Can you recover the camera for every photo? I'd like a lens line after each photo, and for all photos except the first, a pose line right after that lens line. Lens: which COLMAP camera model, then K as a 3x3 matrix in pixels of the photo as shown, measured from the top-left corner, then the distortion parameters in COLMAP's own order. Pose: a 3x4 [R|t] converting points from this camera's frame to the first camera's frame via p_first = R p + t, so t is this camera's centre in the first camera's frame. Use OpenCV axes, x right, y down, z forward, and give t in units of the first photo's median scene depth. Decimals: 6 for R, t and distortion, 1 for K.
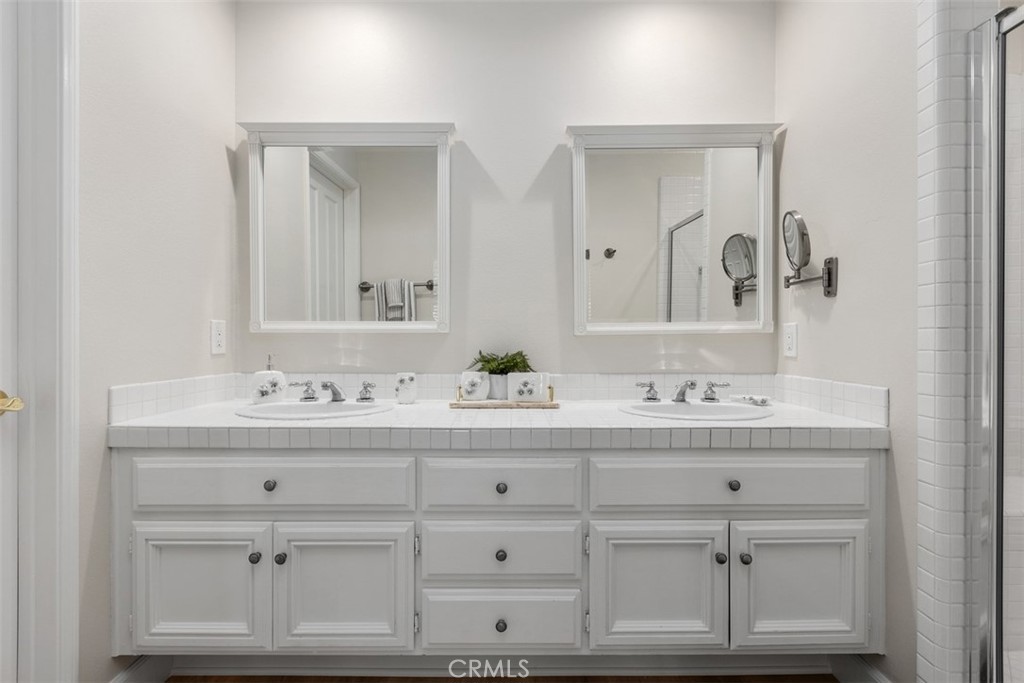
lens RADIAL K [[456.7, 0, 514.9], [0, 456.7, 338.4], [0, 0, 1]] dist [-0.002439, -0.001851]
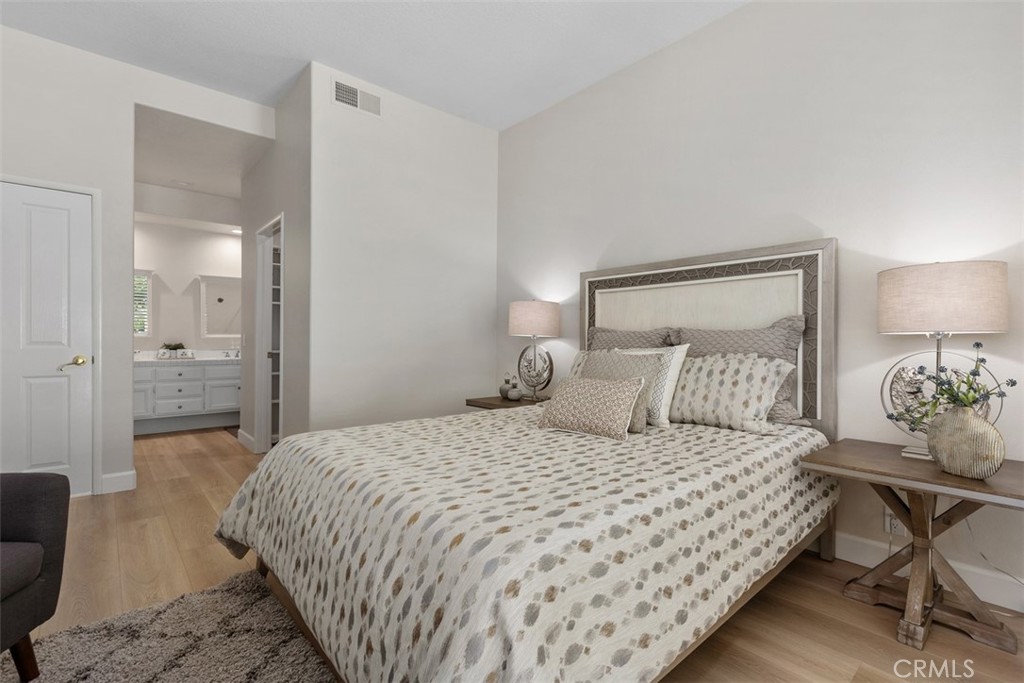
lens RADIAL K [[456.7, 0, 516.3], [0, 456.7, 341.3], [0, 0, 1]] dist [-0.002439, -0.001851]
pose [[0.743372, -0.001962, 0.668875, -0.400800], [-0.000507, 0.999994, 0.003497, 0.003686], [-0.668878, -0.002938, 0.743367, -3.148617]]
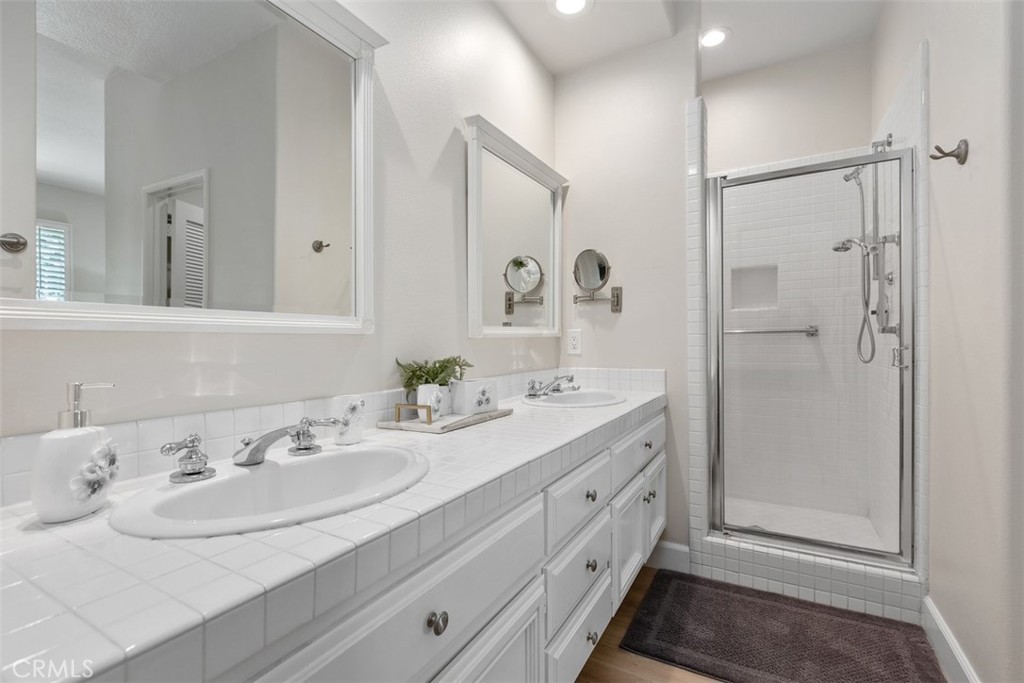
lens RADIAL K [[456.7, 0, 513.9], [0, 456.7, 344.4], [0, 0, 1]] dist [-0.002439, -0.001851]
pose [[0.493460, -0.009033, 0.869722, -0.692332], [0.003843, 0.999959, 0.008206, -0.001289], [-0.869760, -0.000707, 0.493475, 0.491847]]
